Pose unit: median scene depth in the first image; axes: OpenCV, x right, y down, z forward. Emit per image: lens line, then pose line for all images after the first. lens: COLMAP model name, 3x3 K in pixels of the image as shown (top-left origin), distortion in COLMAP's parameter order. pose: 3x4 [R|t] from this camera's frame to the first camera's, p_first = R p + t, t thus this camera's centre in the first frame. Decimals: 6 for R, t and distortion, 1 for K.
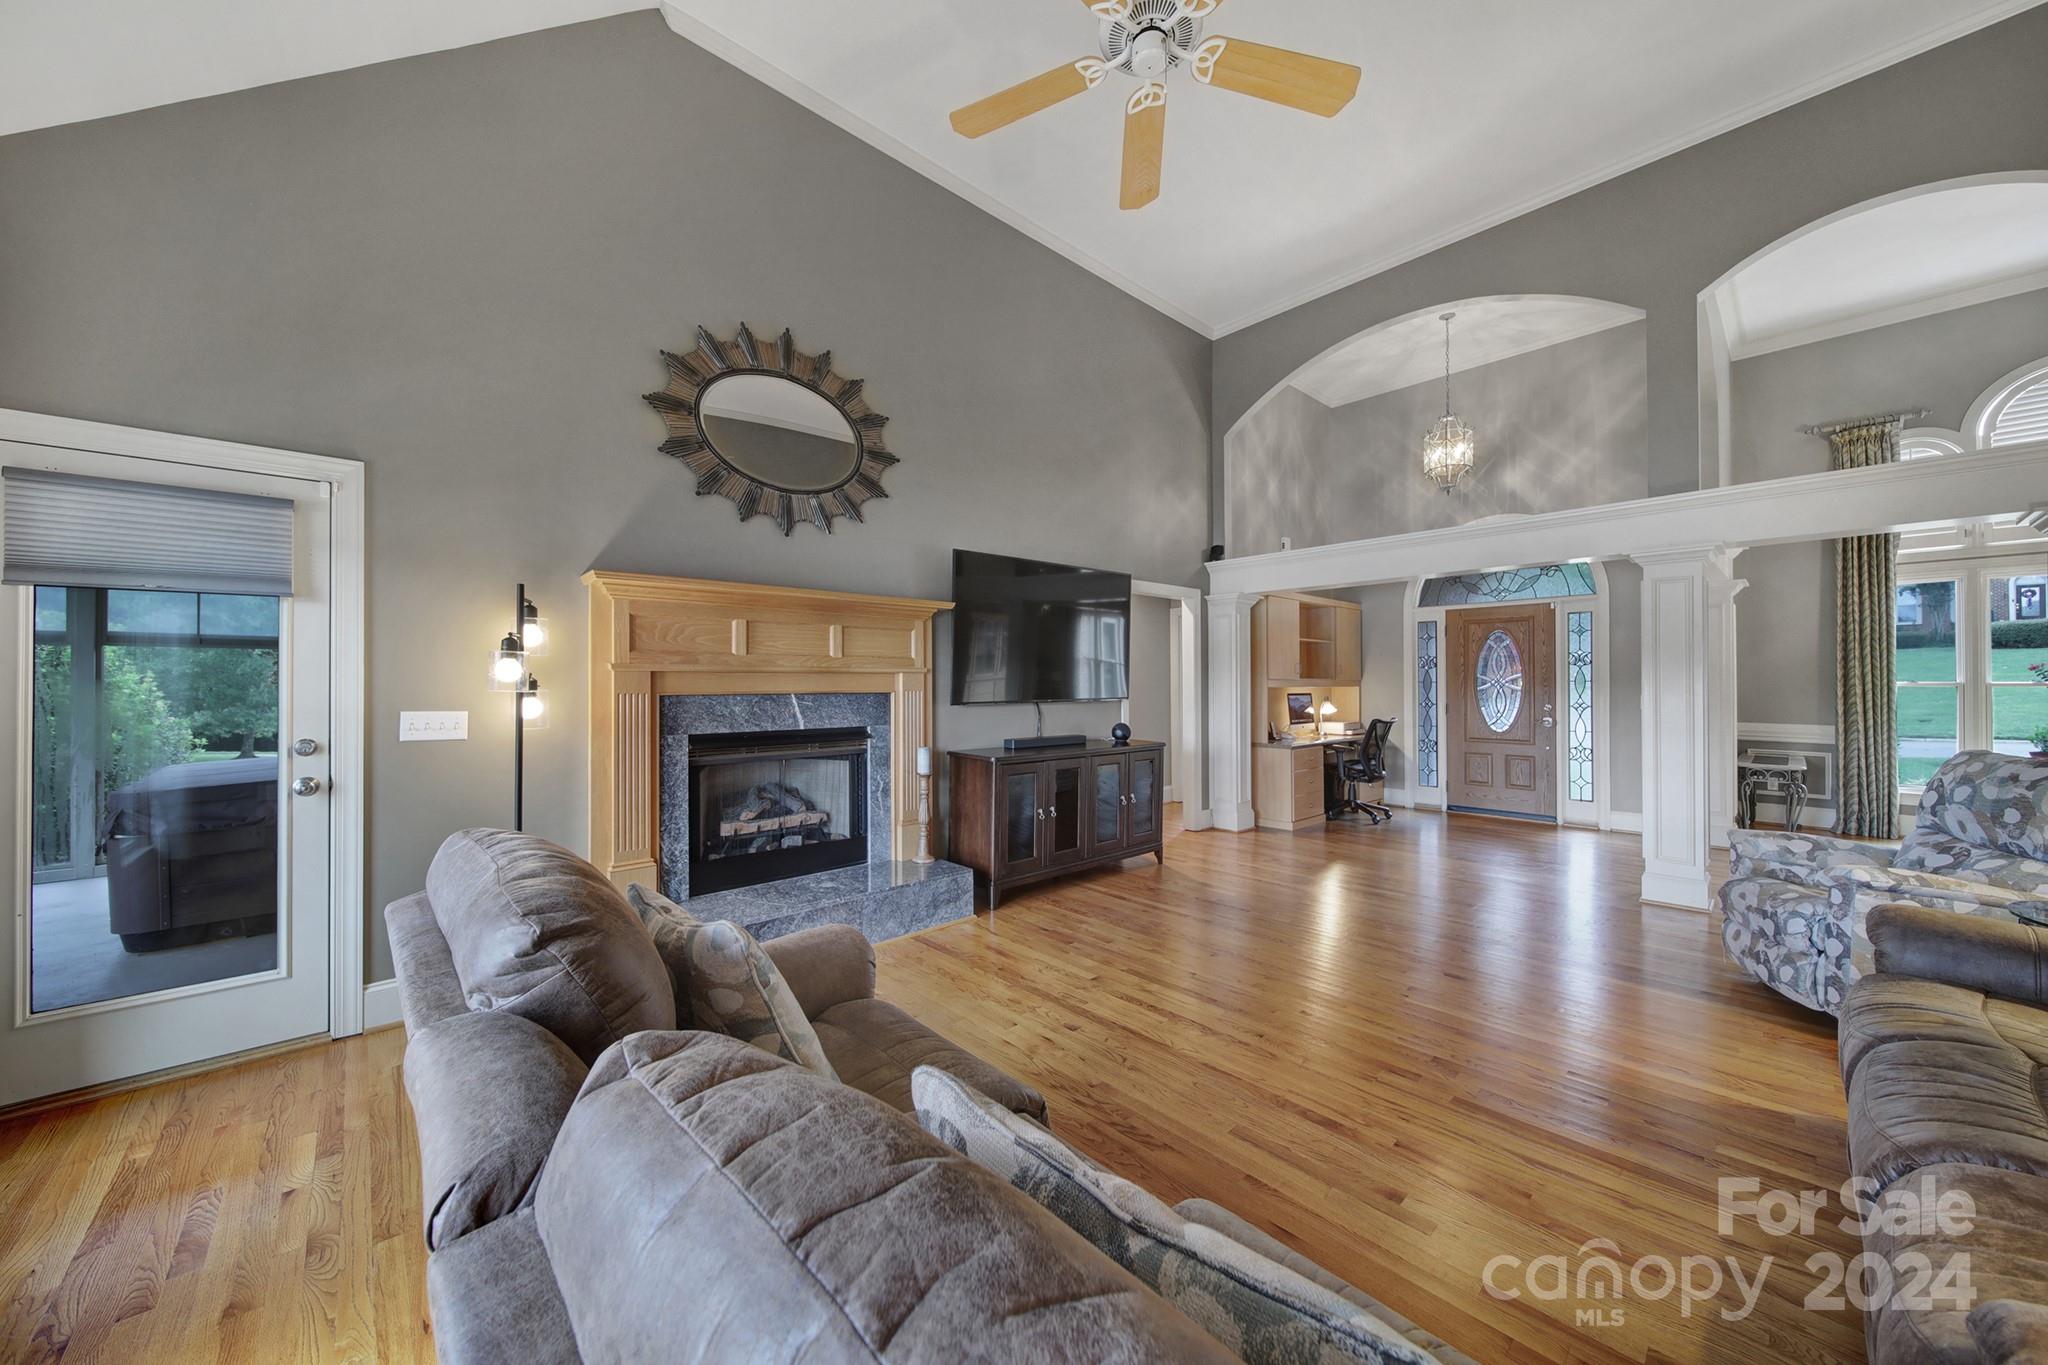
lens RADIAL K [[721.3, 0, 1018.5], [0, 721.3, 680.8], [0, 0, 1]] dist [-0.002228, -0.000293]
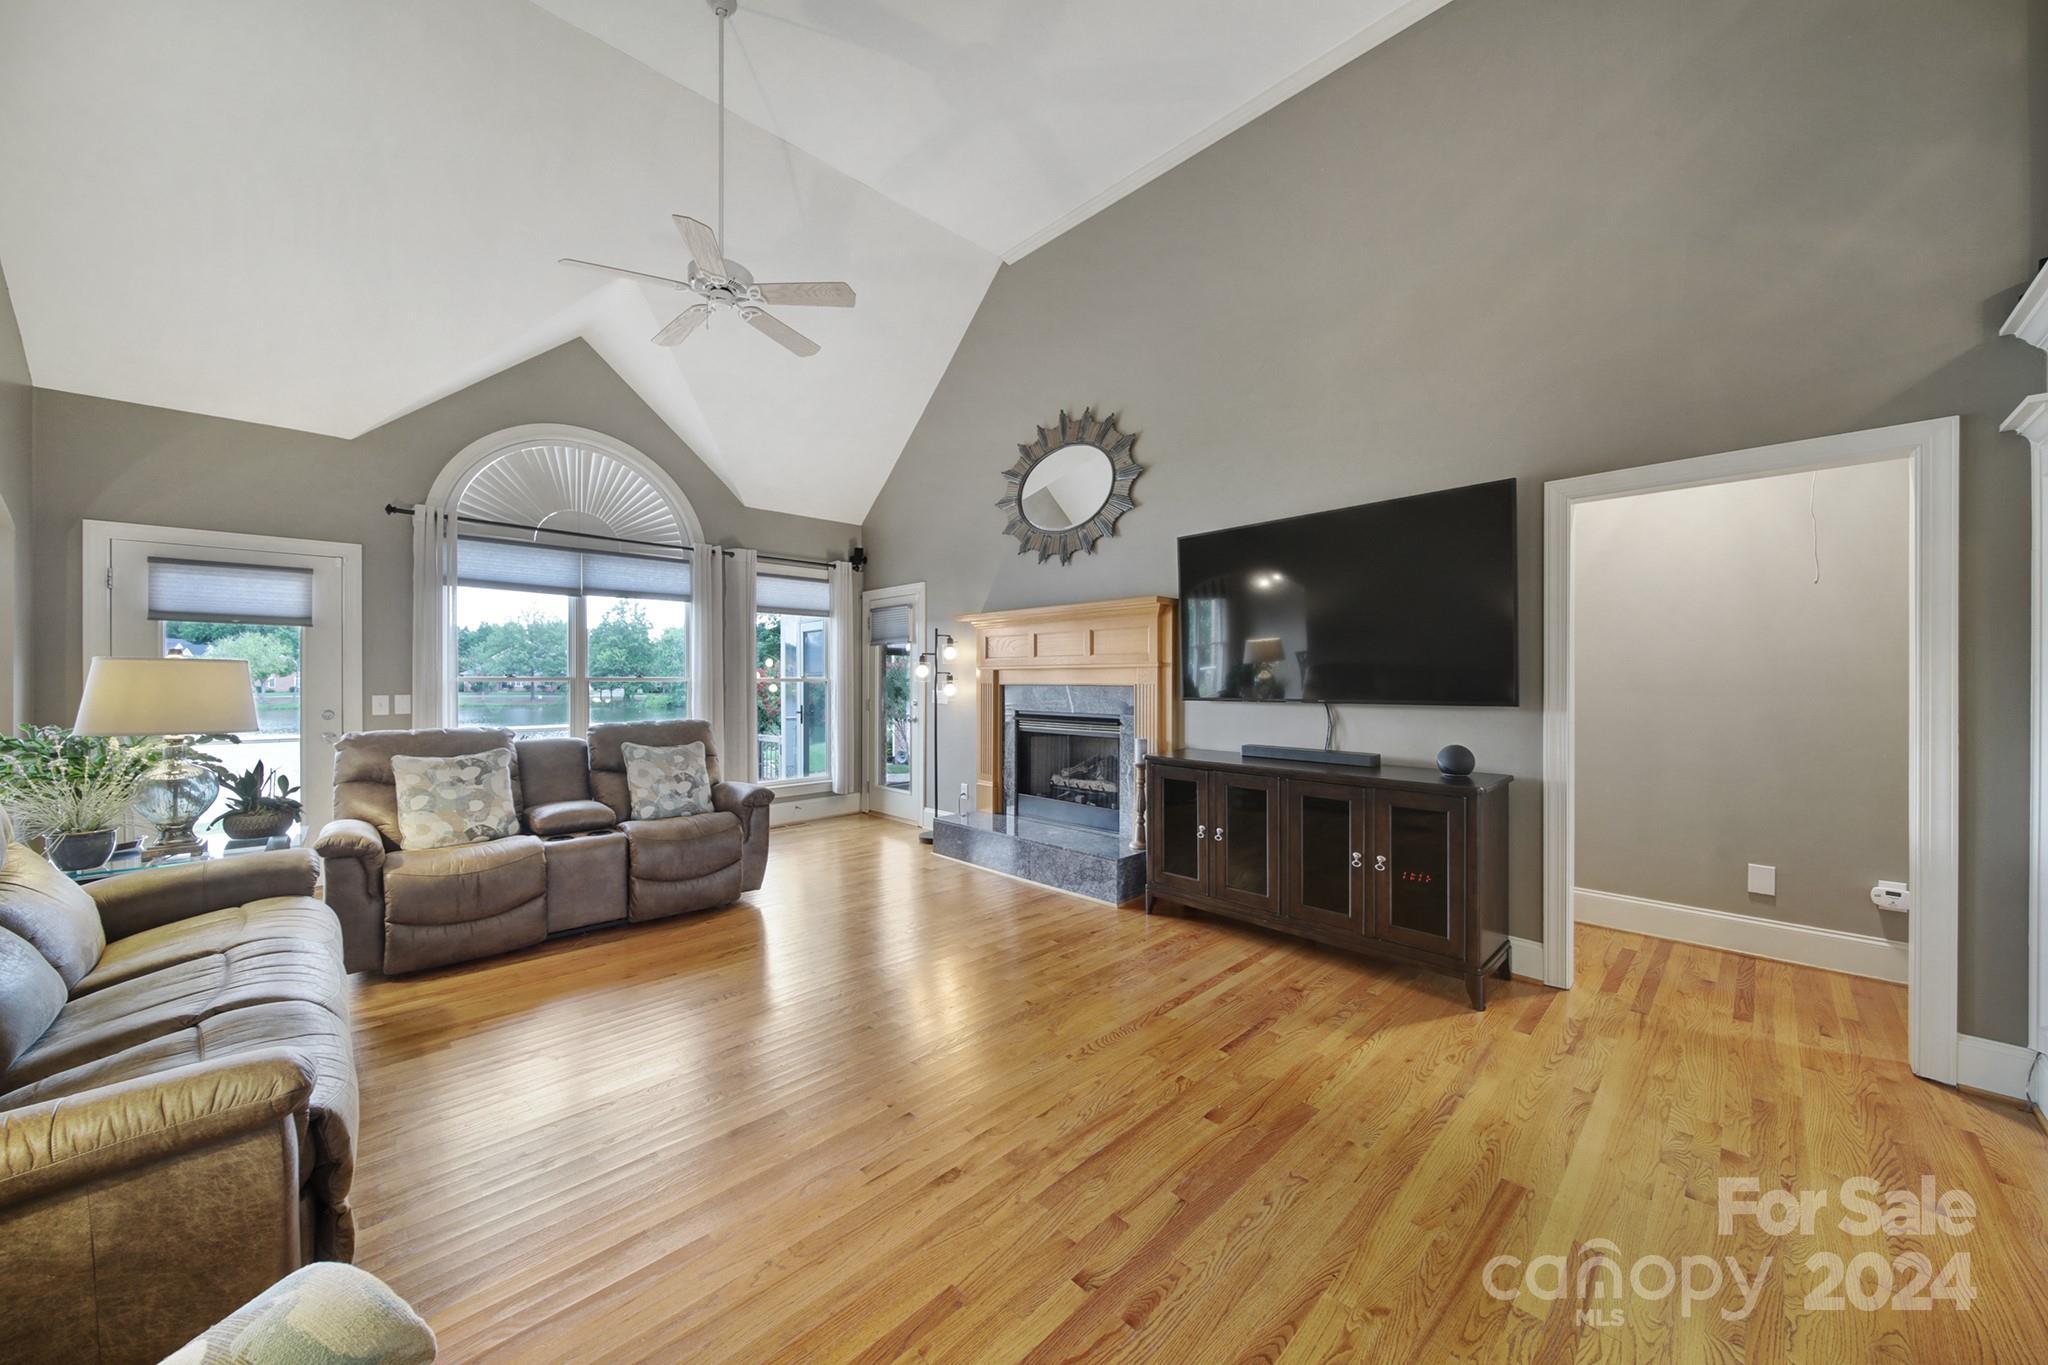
lens RADIAL K [[721.3, 0, 1018.5], [0, 721.3, 680.8], [0, 0, 1]] dist [-0.002228, -0.000293]
pose [[0.033970, 0.004485, -0.999413, 0.696520], [0.004200, 0.999980, 0.004630, 0.001804], [0.999414, -0.004355, 0.033950, 0.605619]]
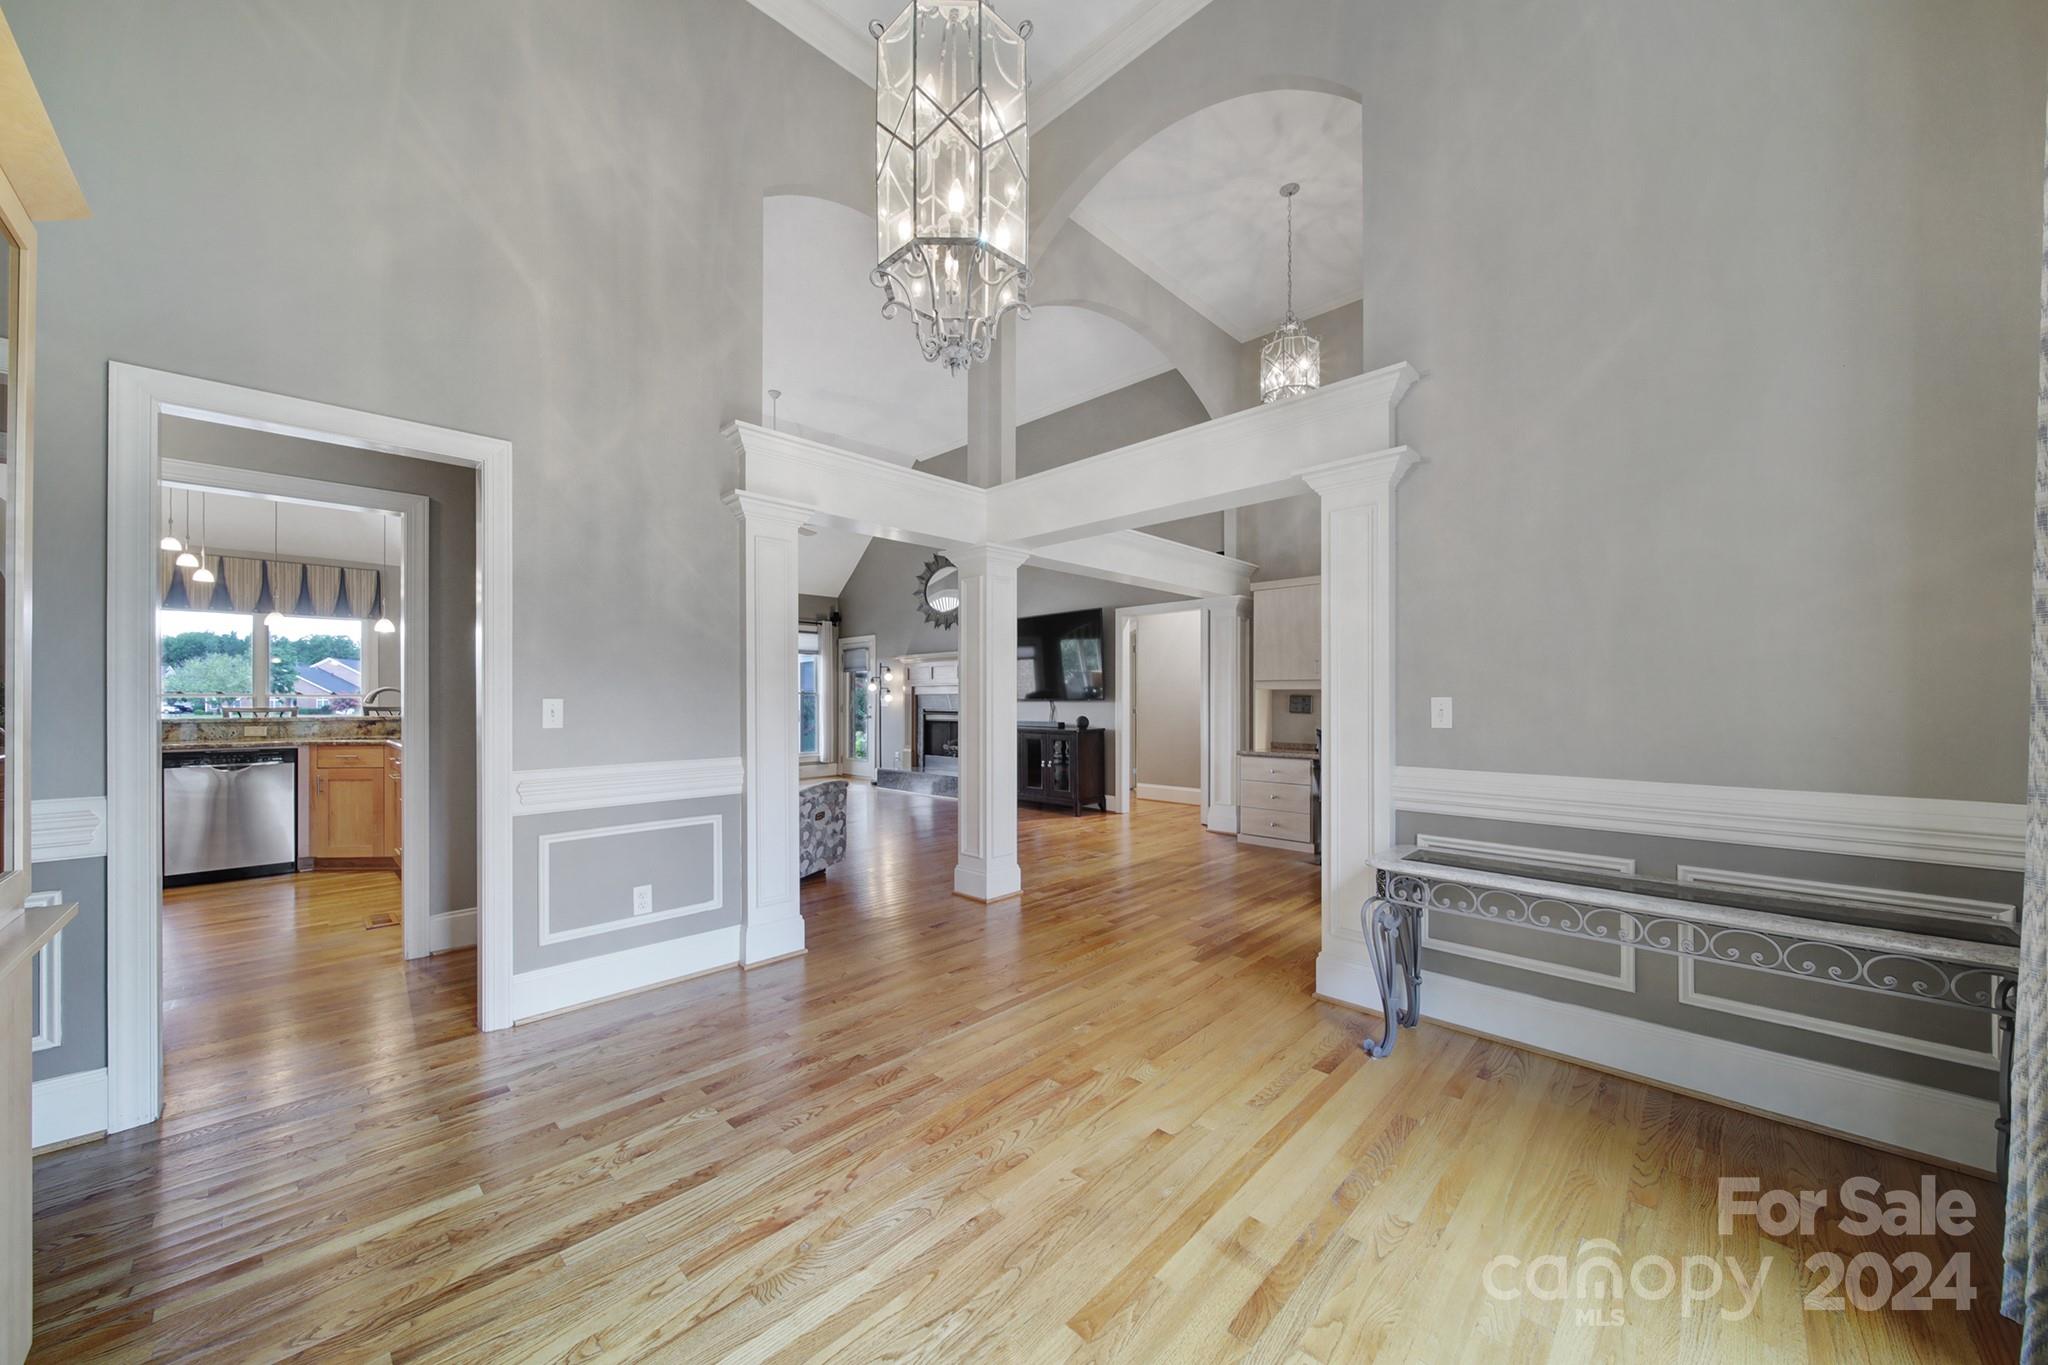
lens RADIAL K [[743.7, 0, 1016.7], [0, 743.7, 701.2], [0, 0, 1]] dist [-0.002577, -0.000325]
pose [[0.053561, 0.003111, -0.998560, 1.559199], [0.005189, 0.999981, 0.003393, 0.022883], [0.998551, -0.005364, 0.053544, 0.767537]]
